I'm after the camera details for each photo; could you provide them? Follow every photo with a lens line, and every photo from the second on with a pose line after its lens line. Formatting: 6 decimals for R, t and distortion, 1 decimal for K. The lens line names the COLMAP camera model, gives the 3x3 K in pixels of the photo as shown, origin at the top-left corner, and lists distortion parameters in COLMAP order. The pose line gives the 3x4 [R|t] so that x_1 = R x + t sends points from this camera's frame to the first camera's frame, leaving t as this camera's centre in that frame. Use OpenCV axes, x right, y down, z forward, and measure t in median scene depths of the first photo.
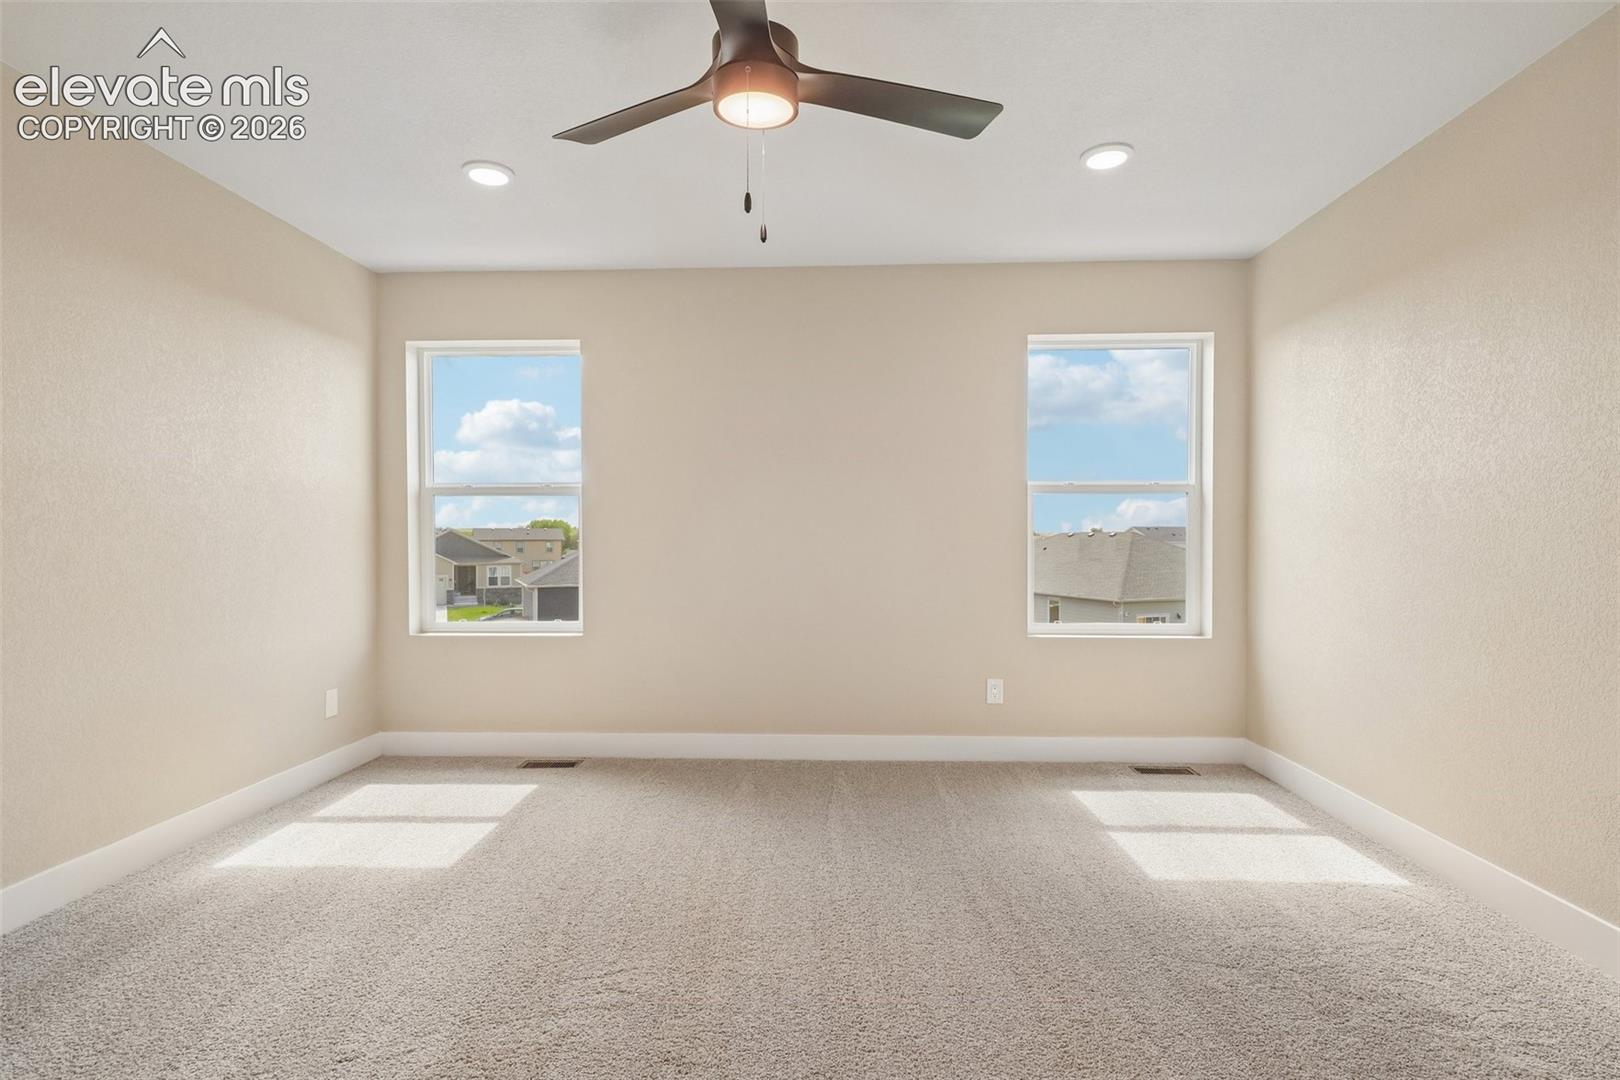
lens RADIAL K [[806.4, 0, 814.2], [0, 806.4, 547.0], [0, 0, 1]] dist [0.013017, -0.000534]
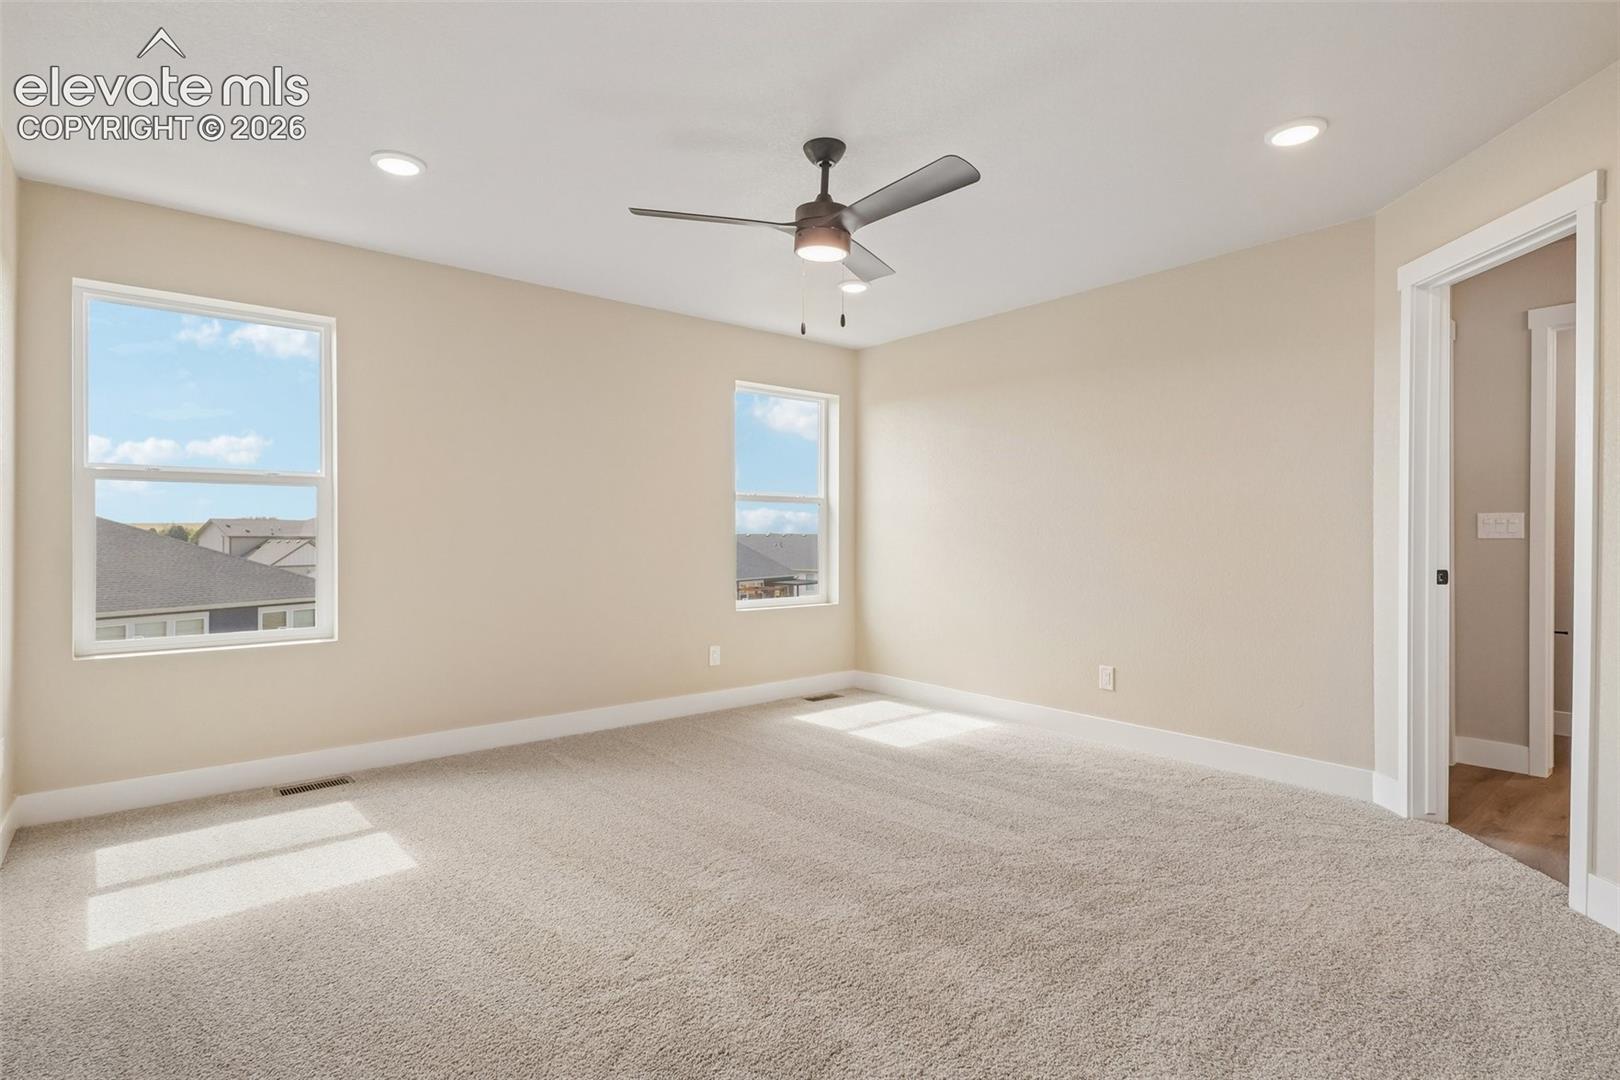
lens RADIAL K [[806.4, 0, 814.2], [0, 806.4, 547.0], [0, 0, 1]] dist [0.013017, -0.000534]
pose [[0.735683, -0.007866, 0.677281, -0.525322], [0.003927, 0.999965, 0.007348, -0.002145], [-0.677315, -0.002746, 0.735688, -0.044337]]
